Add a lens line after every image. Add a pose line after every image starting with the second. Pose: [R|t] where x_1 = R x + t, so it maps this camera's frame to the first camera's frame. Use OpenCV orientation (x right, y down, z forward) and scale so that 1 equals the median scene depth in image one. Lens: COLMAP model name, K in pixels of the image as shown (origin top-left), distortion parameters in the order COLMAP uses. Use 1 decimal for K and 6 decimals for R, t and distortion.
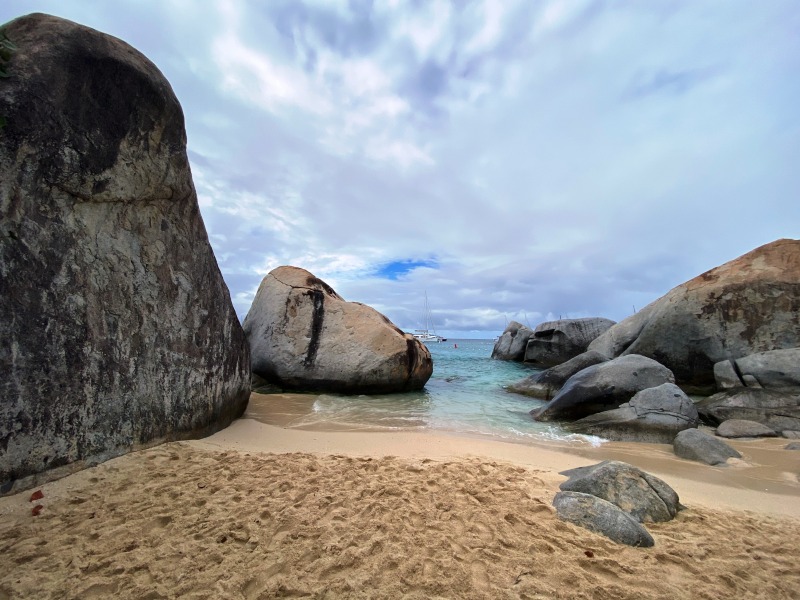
lens RADIAL K [[326.1, 0, 393.1], [0, 326.1, 301.9], [0, 0, 1]] dist [0.013374, -0.017037]
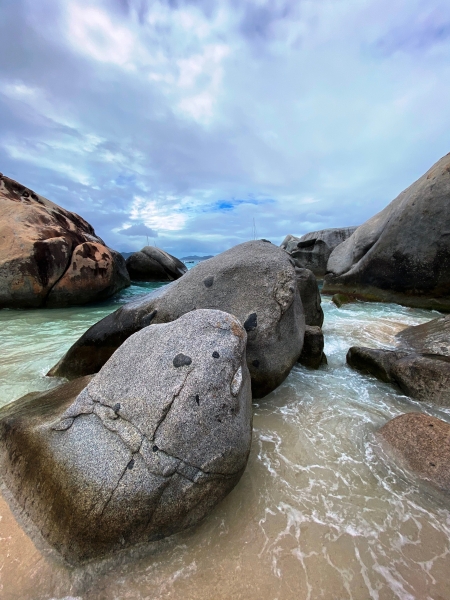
lens RADIAL K [[244.6, 0, 222.1], [0, 244.6, 300.6], [0, 0, 1]] dist [0.013374, -0.017037]
pose [[0.997645, -0.008187, -0.068102, 0.479726], [0.026505, 0.961744, 0.272665, 0.099636], [0.063264, -0.273828, 0.959696, 0.434325]]
